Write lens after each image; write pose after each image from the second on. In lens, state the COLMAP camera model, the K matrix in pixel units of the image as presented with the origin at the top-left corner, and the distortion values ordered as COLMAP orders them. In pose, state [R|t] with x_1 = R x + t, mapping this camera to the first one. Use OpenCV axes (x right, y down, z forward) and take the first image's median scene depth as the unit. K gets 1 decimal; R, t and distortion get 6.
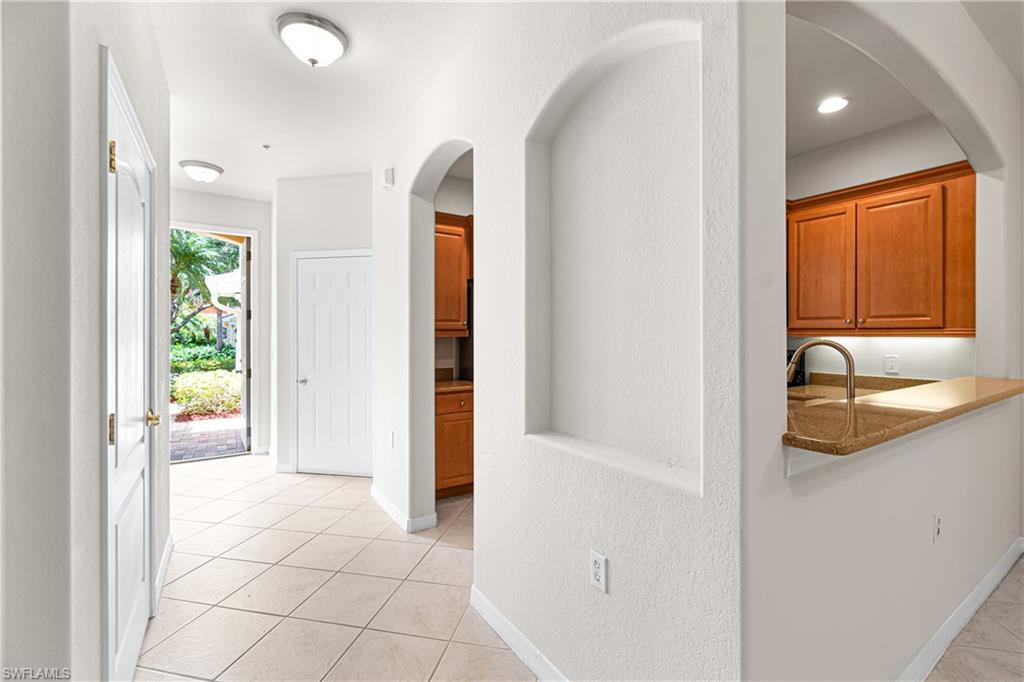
lens RADIAL K [[444.5, 0, 516.0], [0, 444.5, 334.2], [0, 0, 1]] dist [0.001647, -0.000919]
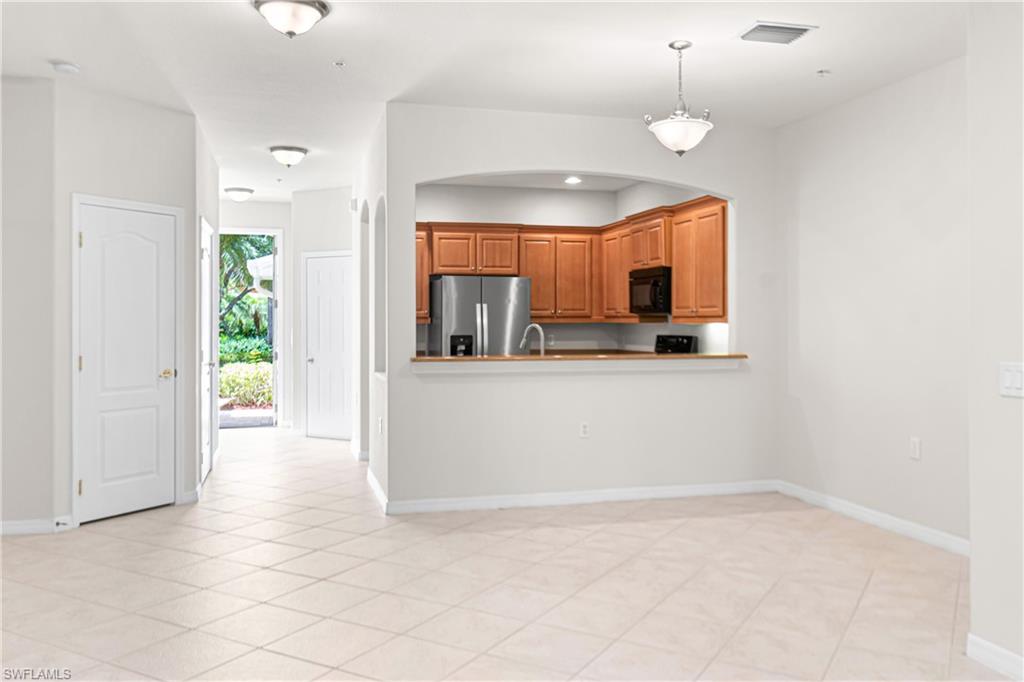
lens RADIAL K [[831.2, 0, 510.7], [0, 831.2, 320.9], [0, 0, 1]] dist [-0.006727, 0.001864]
pose [[0.950488, 0.000304, -0.310760, 0.946465], [-0.001076, 0.999997, -0.002313, 0.004761], [0.310758, 0.002533, 0.950486, -1.248048]]
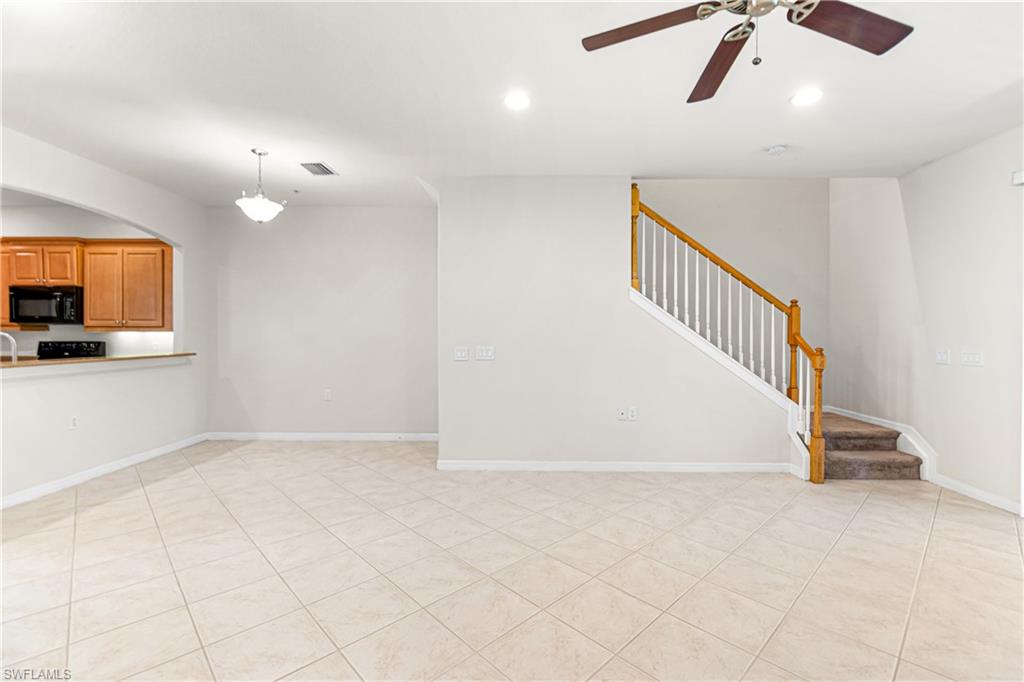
lens RADIAL K [[444.5, 0, 516.0], [0, 444.5, 334.2], [0, 0, 1]] dist [0.001647, -0.000919]
pose [[0.560670, -0.002606, 0.828035, 0.217165], [-0.002235, 0.999987, 0.004660, 0.003725], [-0.828036, -0.004463, 0.560657, -1.042700]]
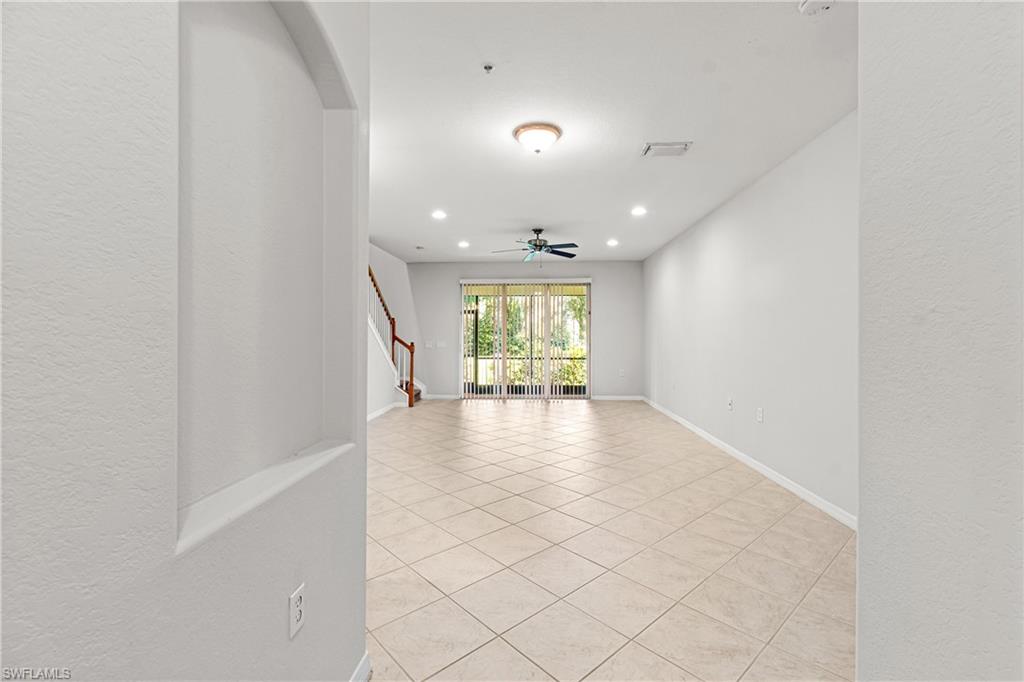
lens RADIAL K [[444.5, 0, 516.0], [0, 444.5, 334.2], [0, 0, 1]] dist [0.001647, -0.000919]
pose [[-0.810123, 0.003709, 0.586248, -0.278667], [-0.000026, 0.999980, -0.006364, 0.012290], [-0.586260, -0.005171, -0.810107, 0.627166]]
